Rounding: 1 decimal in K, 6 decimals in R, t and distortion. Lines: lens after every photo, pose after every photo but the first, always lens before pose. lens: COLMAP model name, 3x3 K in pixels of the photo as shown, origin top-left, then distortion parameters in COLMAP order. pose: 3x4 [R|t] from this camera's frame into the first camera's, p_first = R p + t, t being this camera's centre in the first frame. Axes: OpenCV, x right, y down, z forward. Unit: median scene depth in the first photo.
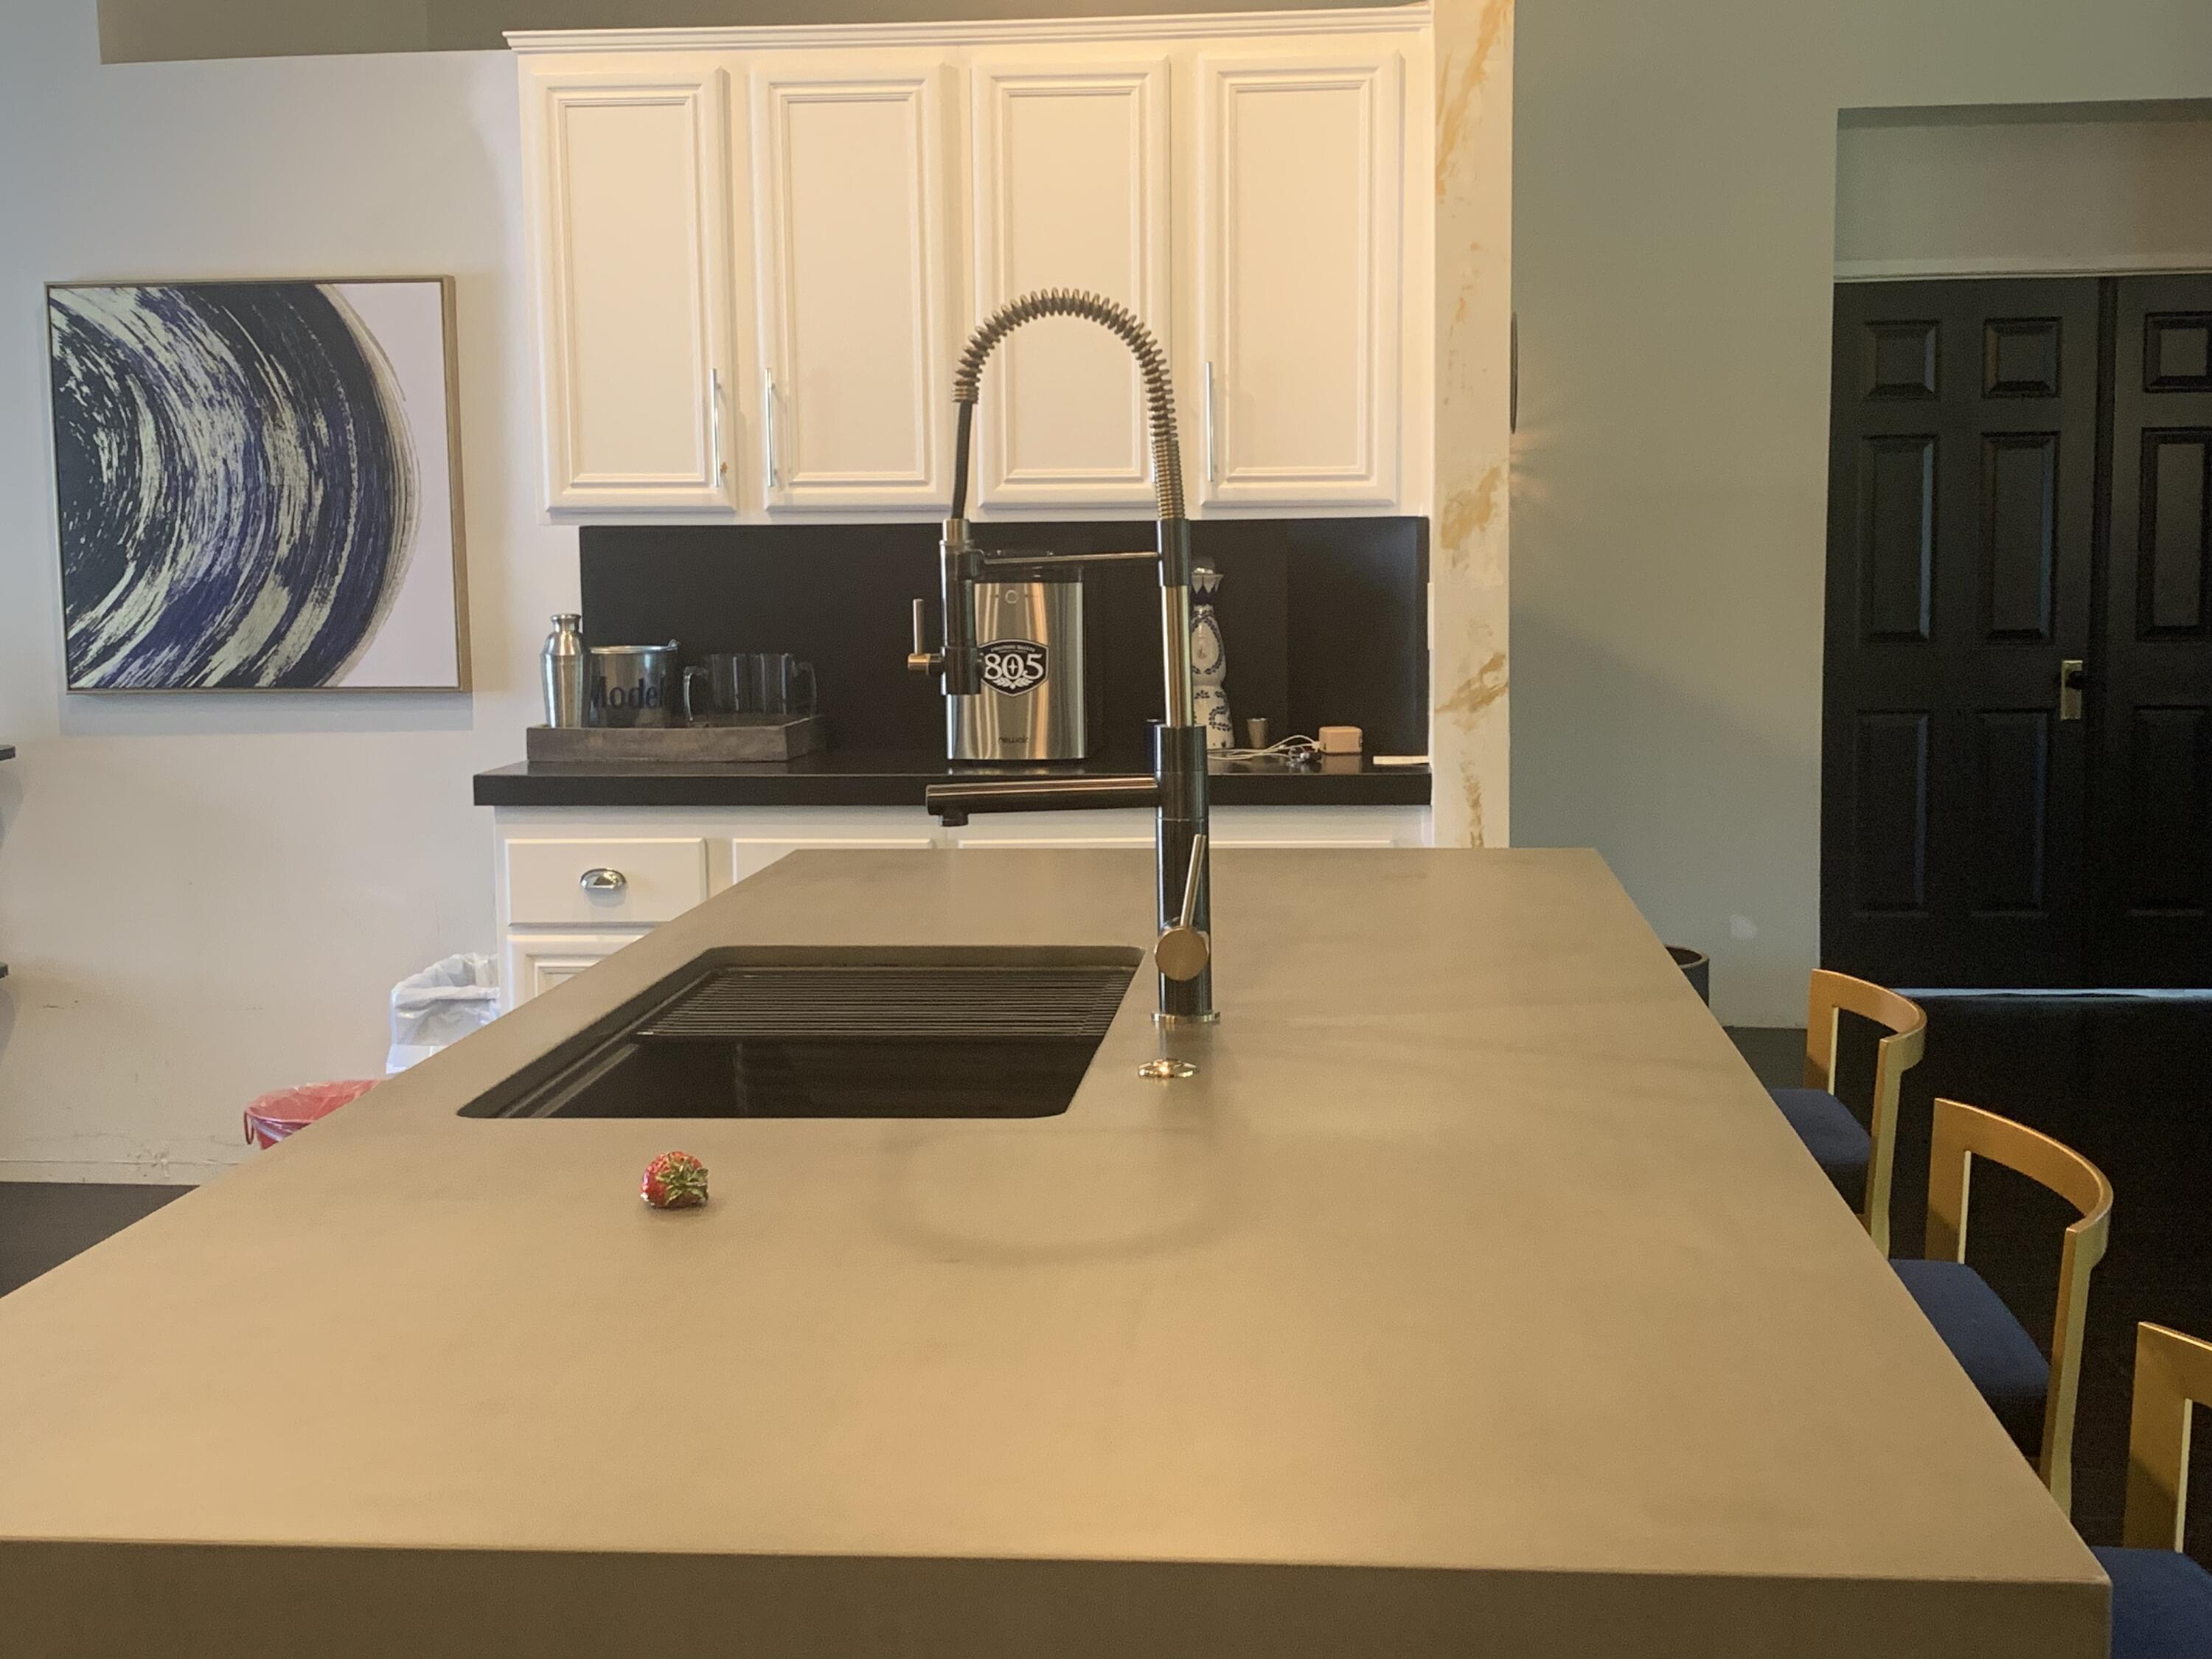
lens RADIAL K [[2619.8, 0, 1119.1], [0, 2619.8, 822.9], [0, 0, 1]] dist [0.037532, 0.000000]
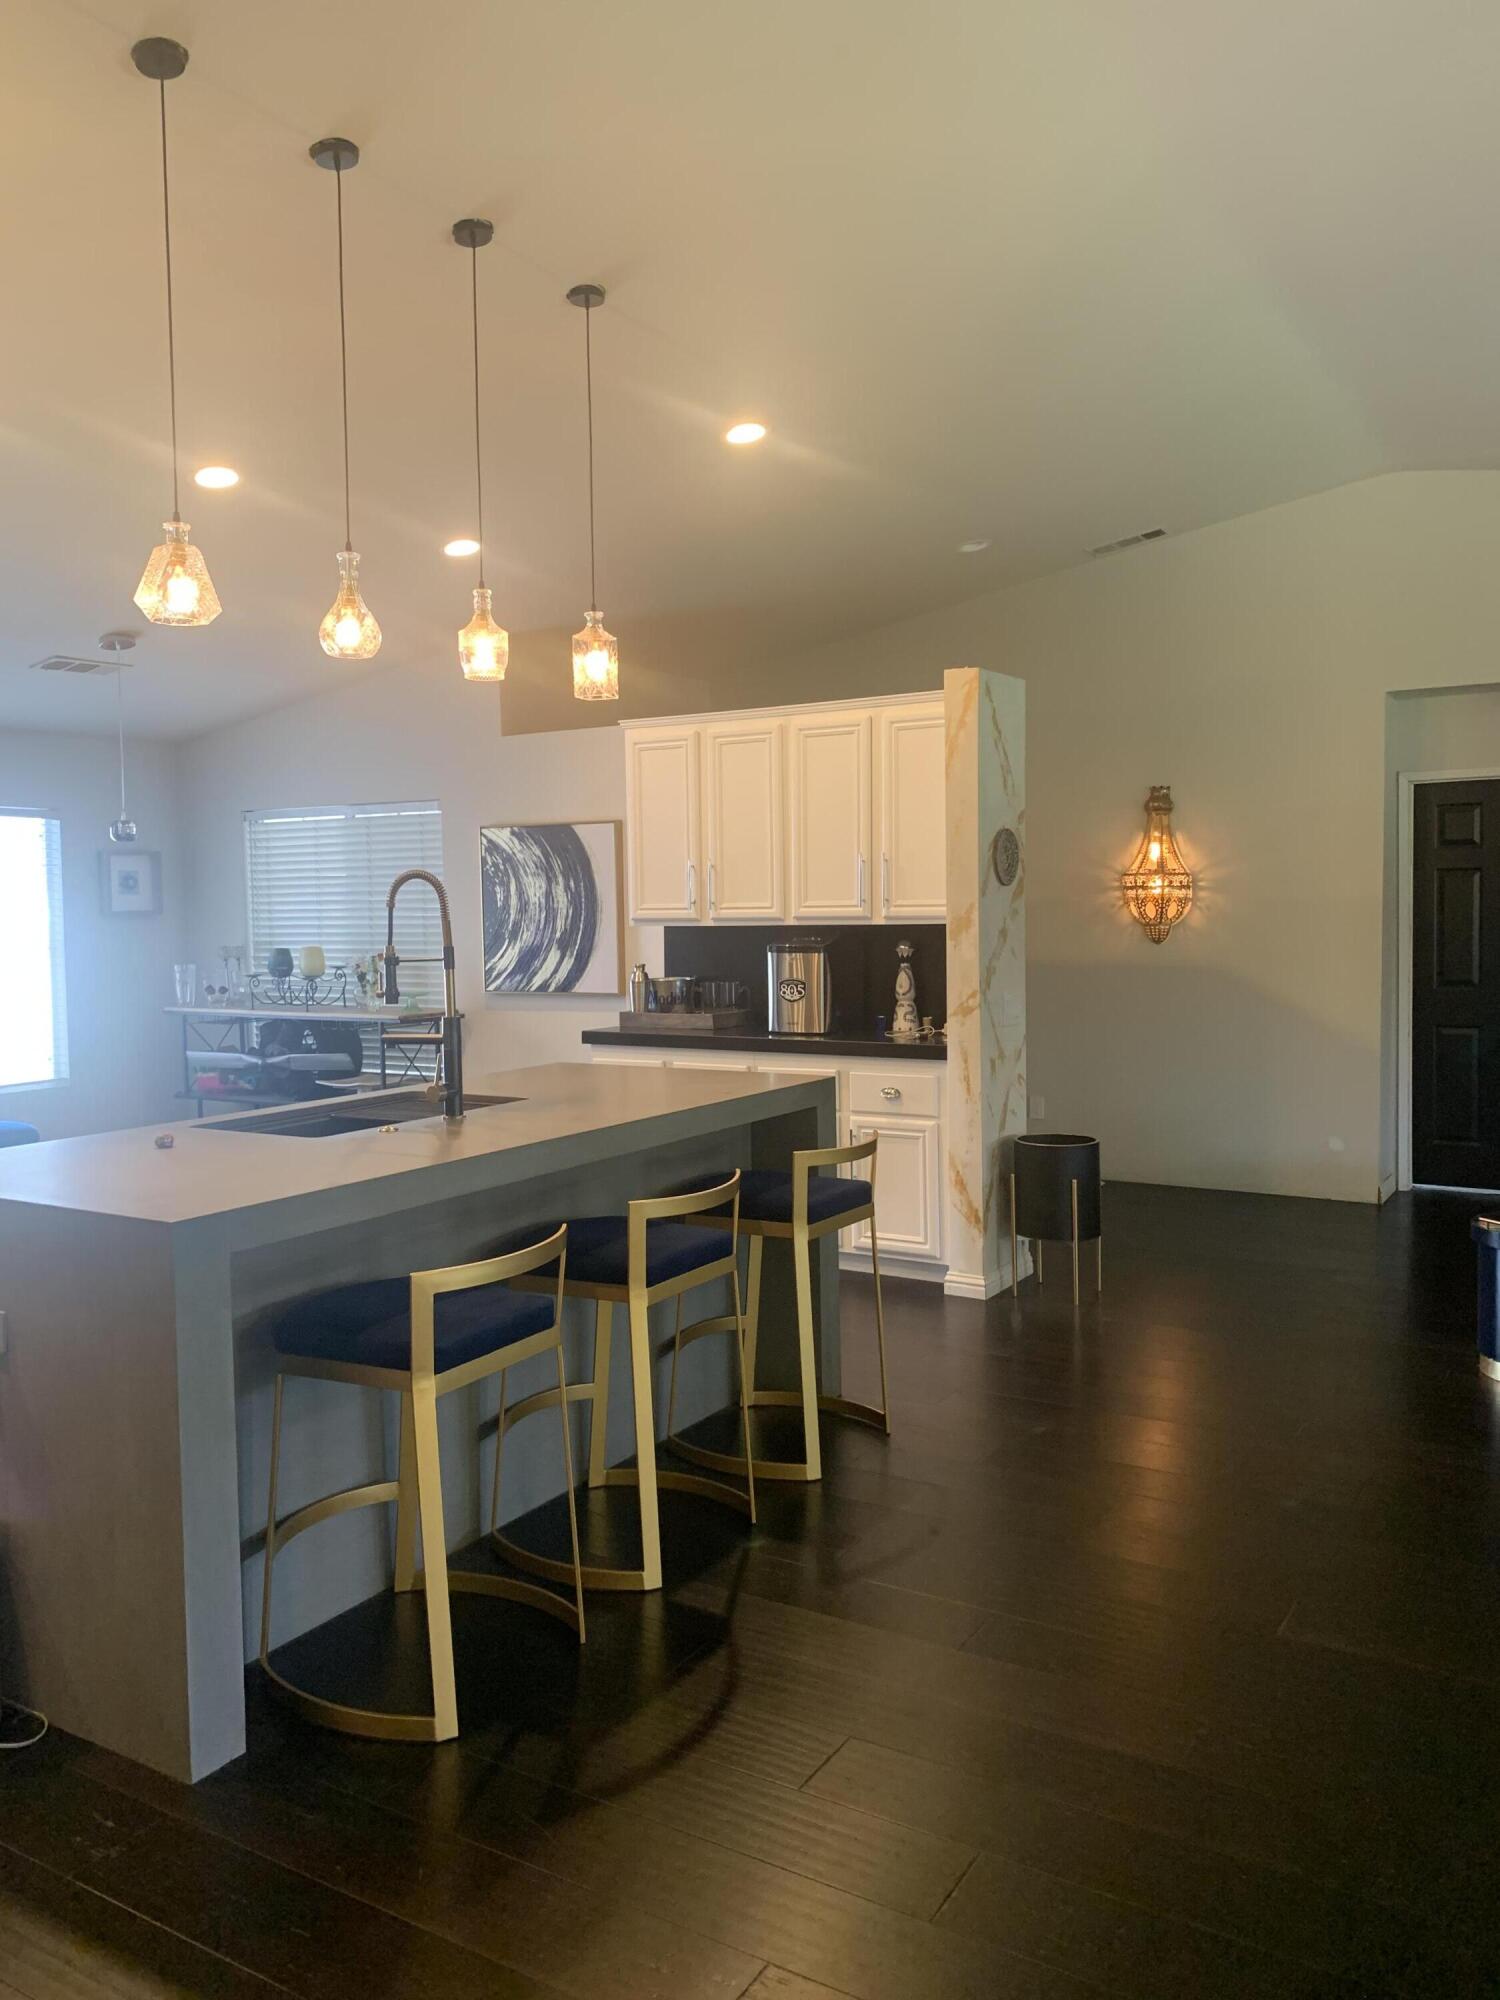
lens RADIAL K [[1524.4, 0, 747.3], [0, 1524.4, 984.2], [0, 0, 1]] dist [0.056186, -0.078509]
pose [[0.898494, 0.020025, -0.438529, 0.447670], [-0.044281, 0.997998, -0.045153, -0.004423], [0.436746, 0.059988, 0.897582, -0.163801]]
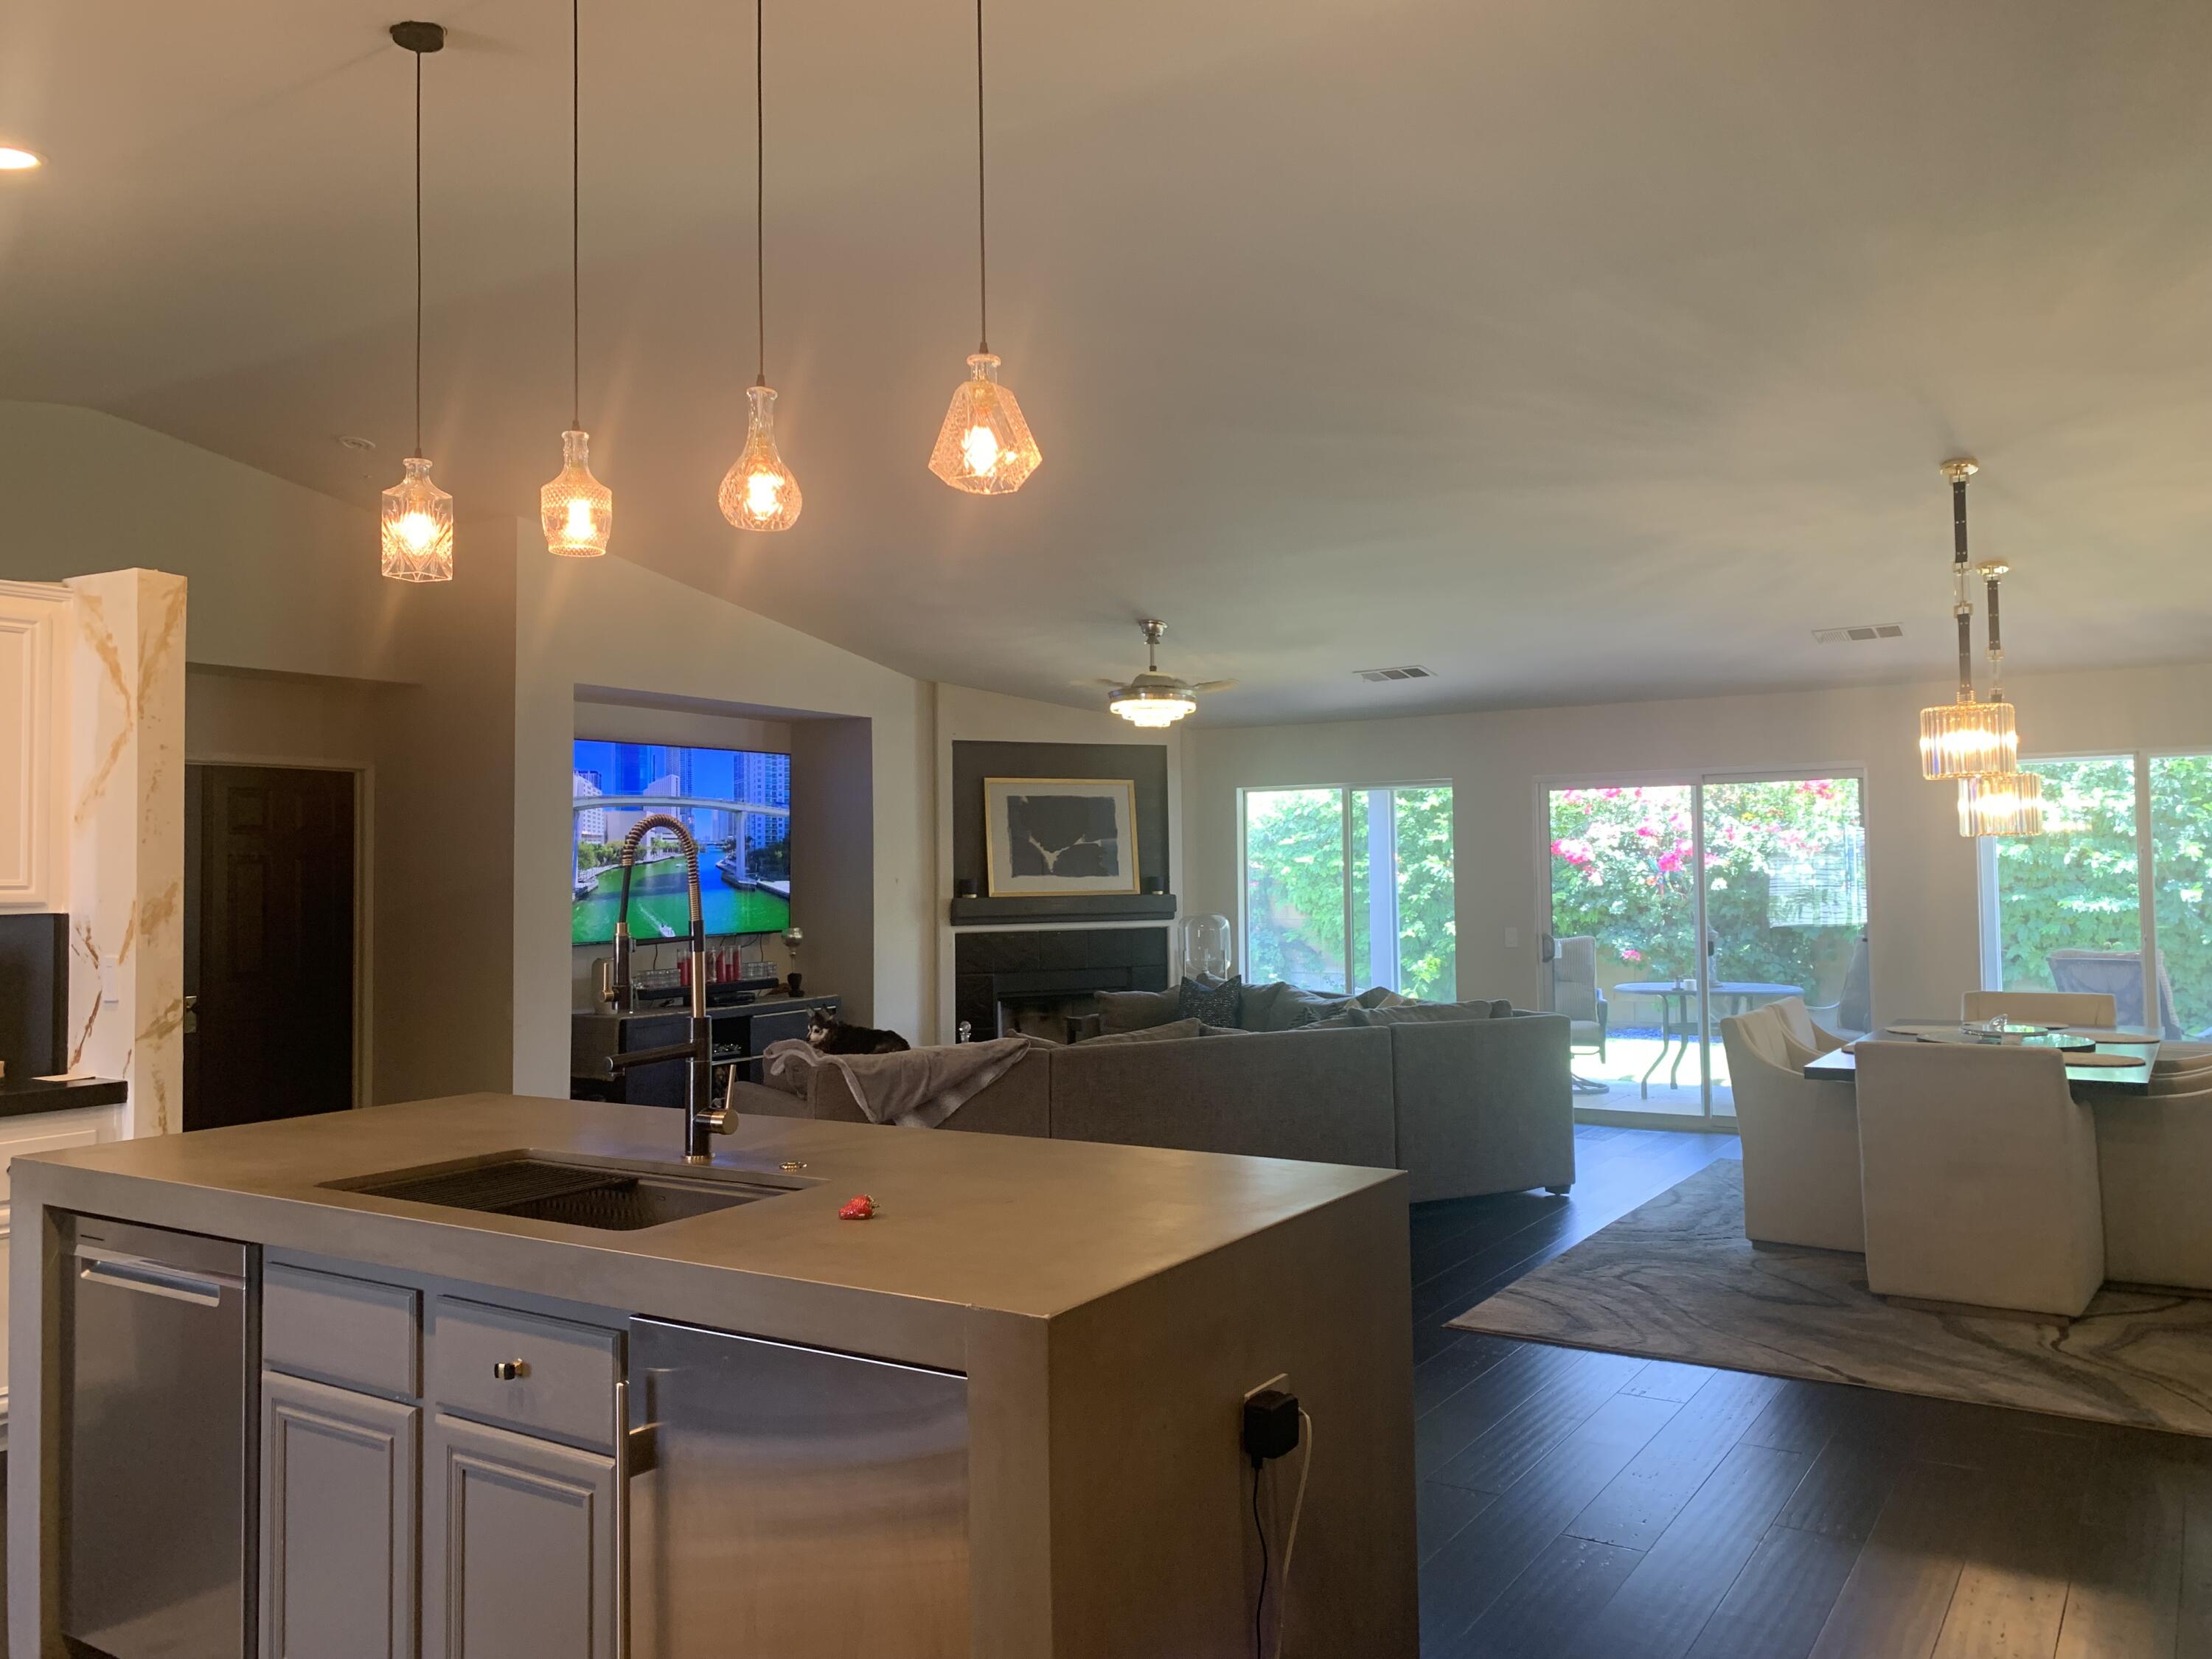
lens RADIAL K [[1686.0, 0, 1087.2], [0, 1686.0, 819.7], [0, 0, 1]] dist [0.056186, -0.078509]
pose [[0.468346, 0.035608, 0.882827, -0.437717], [0.106170, 0.989680, -0.096241, -0.012712], [-0.877143, 0.138804, 0.459732, 0.025978]]
